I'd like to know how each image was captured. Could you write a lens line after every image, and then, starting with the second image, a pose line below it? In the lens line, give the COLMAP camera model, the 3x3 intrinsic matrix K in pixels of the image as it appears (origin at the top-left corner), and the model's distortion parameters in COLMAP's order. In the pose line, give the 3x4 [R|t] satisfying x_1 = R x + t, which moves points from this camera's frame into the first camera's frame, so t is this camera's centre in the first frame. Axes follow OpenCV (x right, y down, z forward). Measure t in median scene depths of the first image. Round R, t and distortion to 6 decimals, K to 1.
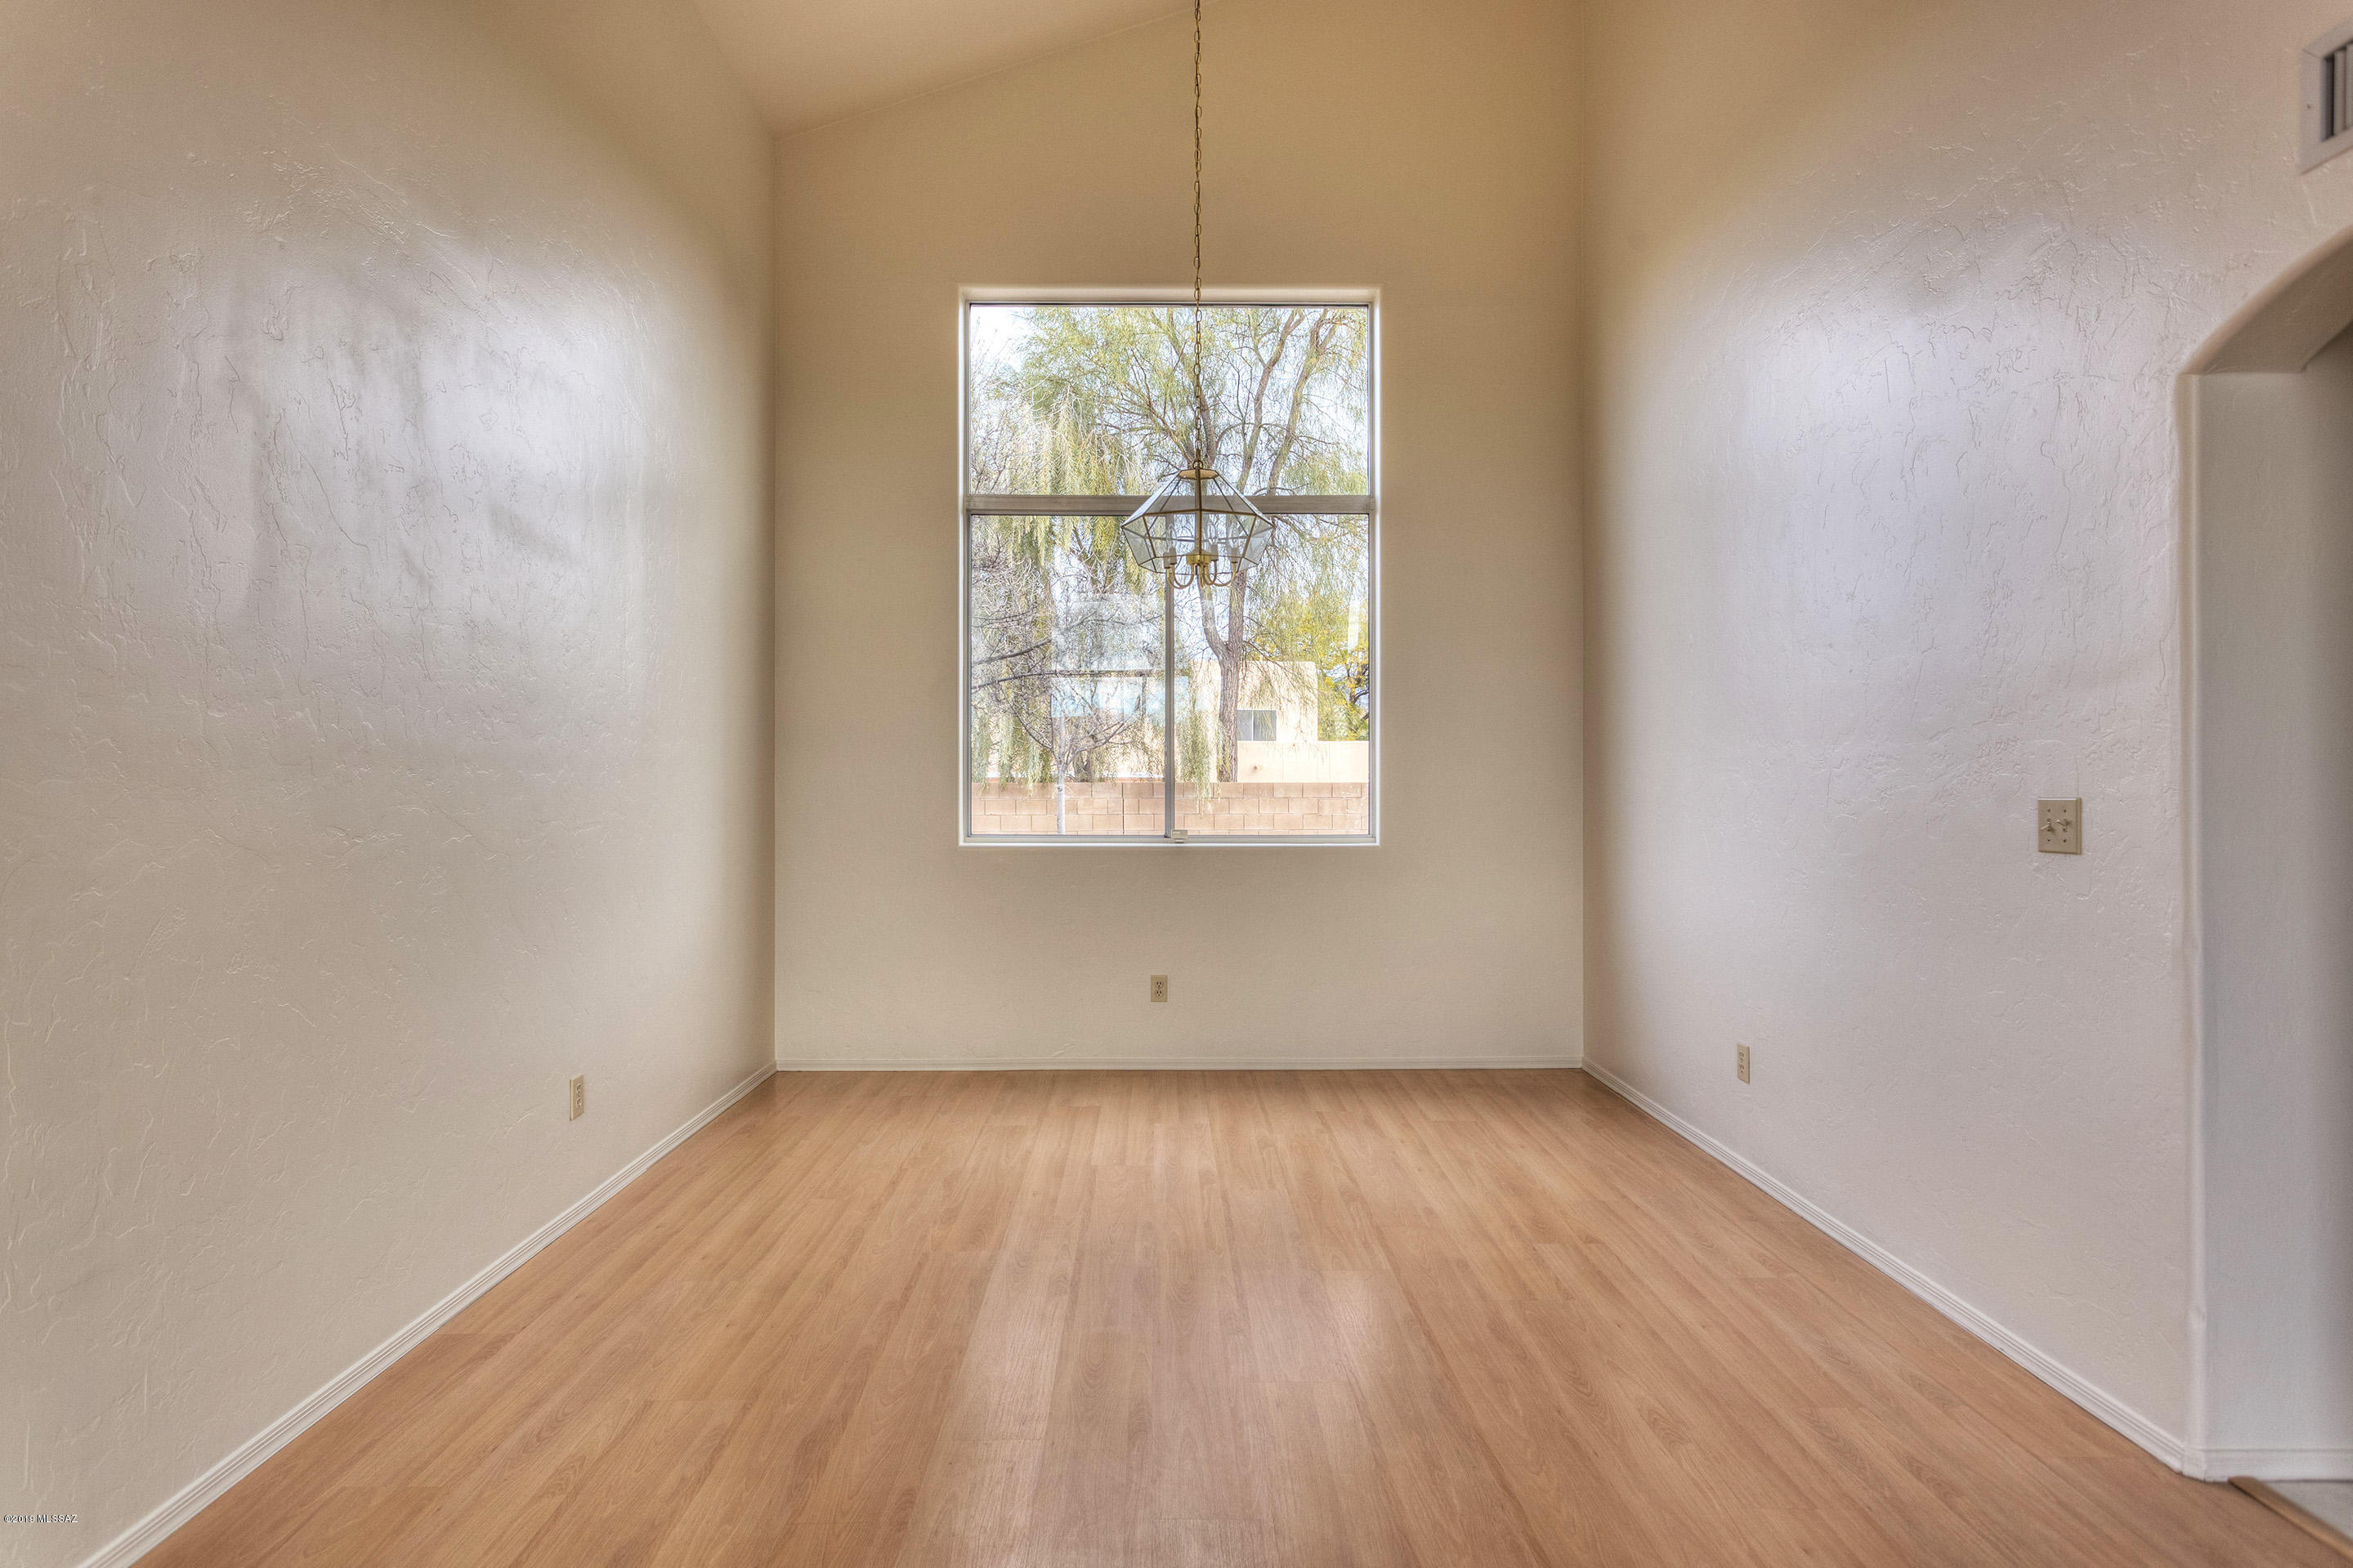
lens RADIAL K [[1245.8, 0, 1159.9], [0, 1245.8, 785.0], [0, 0, 1]] dist [0.000439, 0.002774]
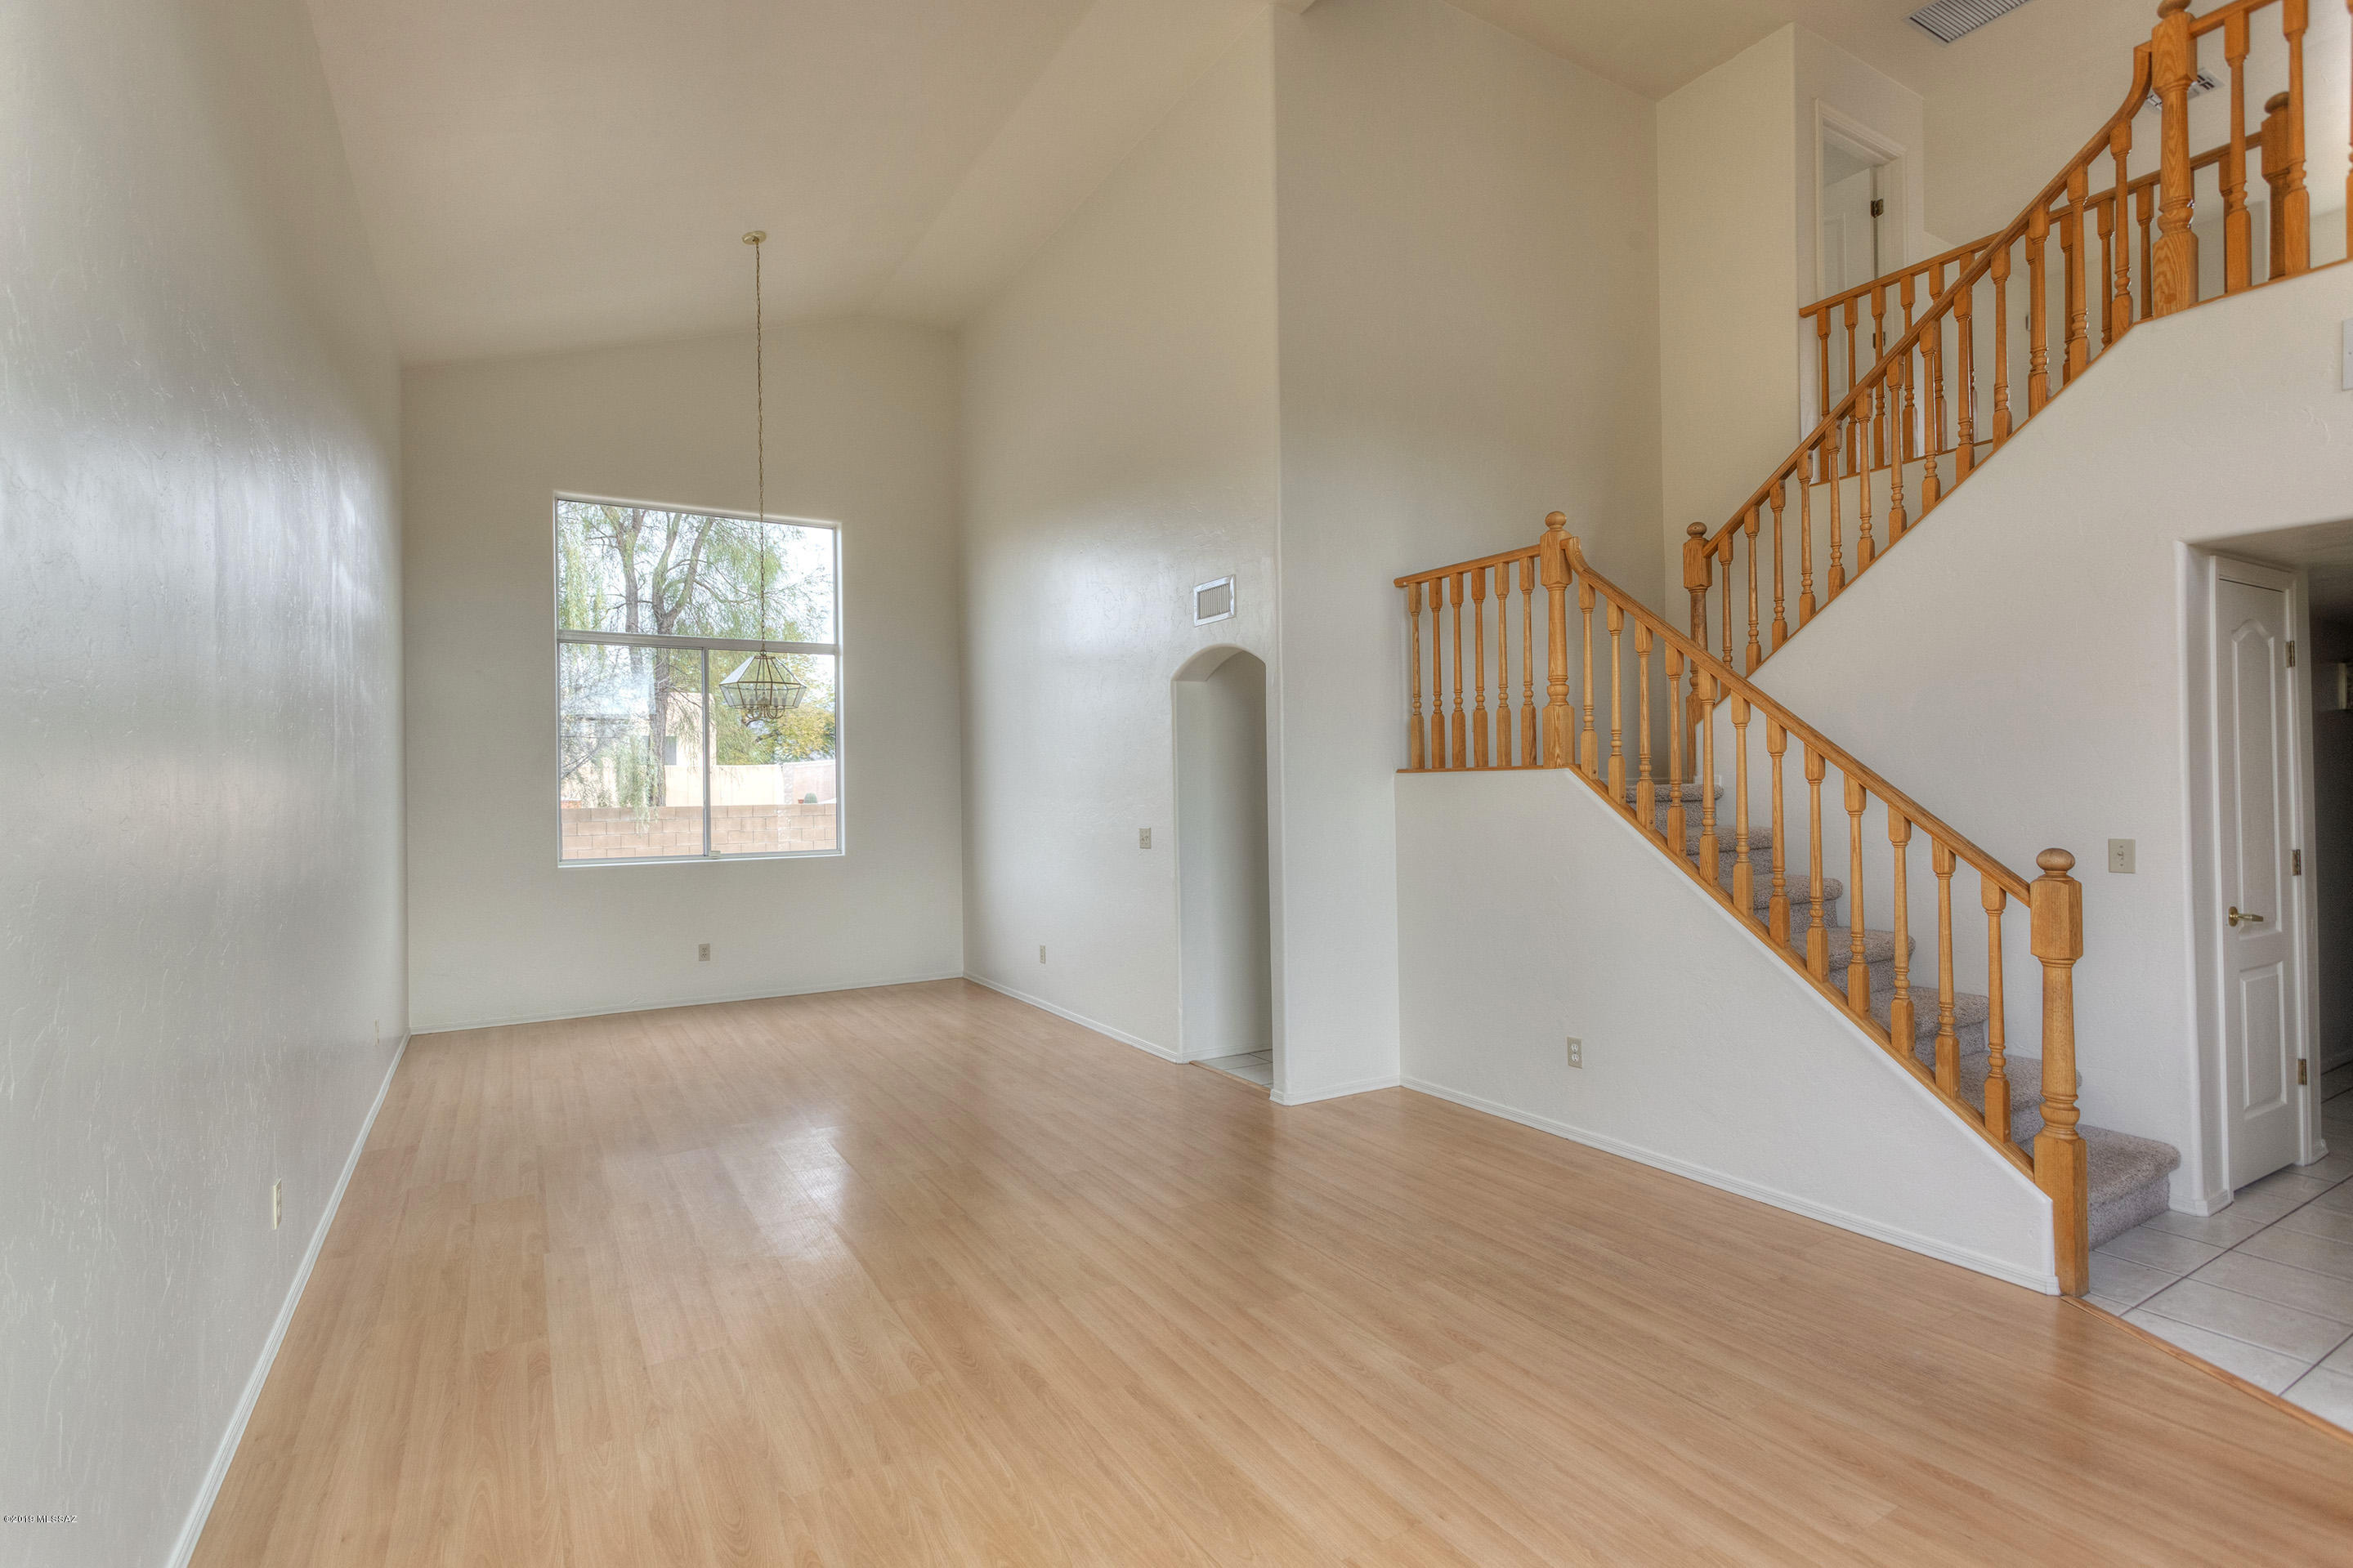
lens RADIAL K [[1113.5, 0, 1170.1], [0, 1113.5, 778.4], [0, 0, 1]] dist [0.004421, 0.002556]
pose [[0.861401, -0.006077, 0.507888, -0.219504], [0.013774, 0.999840, -0.011397, -0.033563], [-0.507738, 0.016813, 0.861347, -0.540077]]
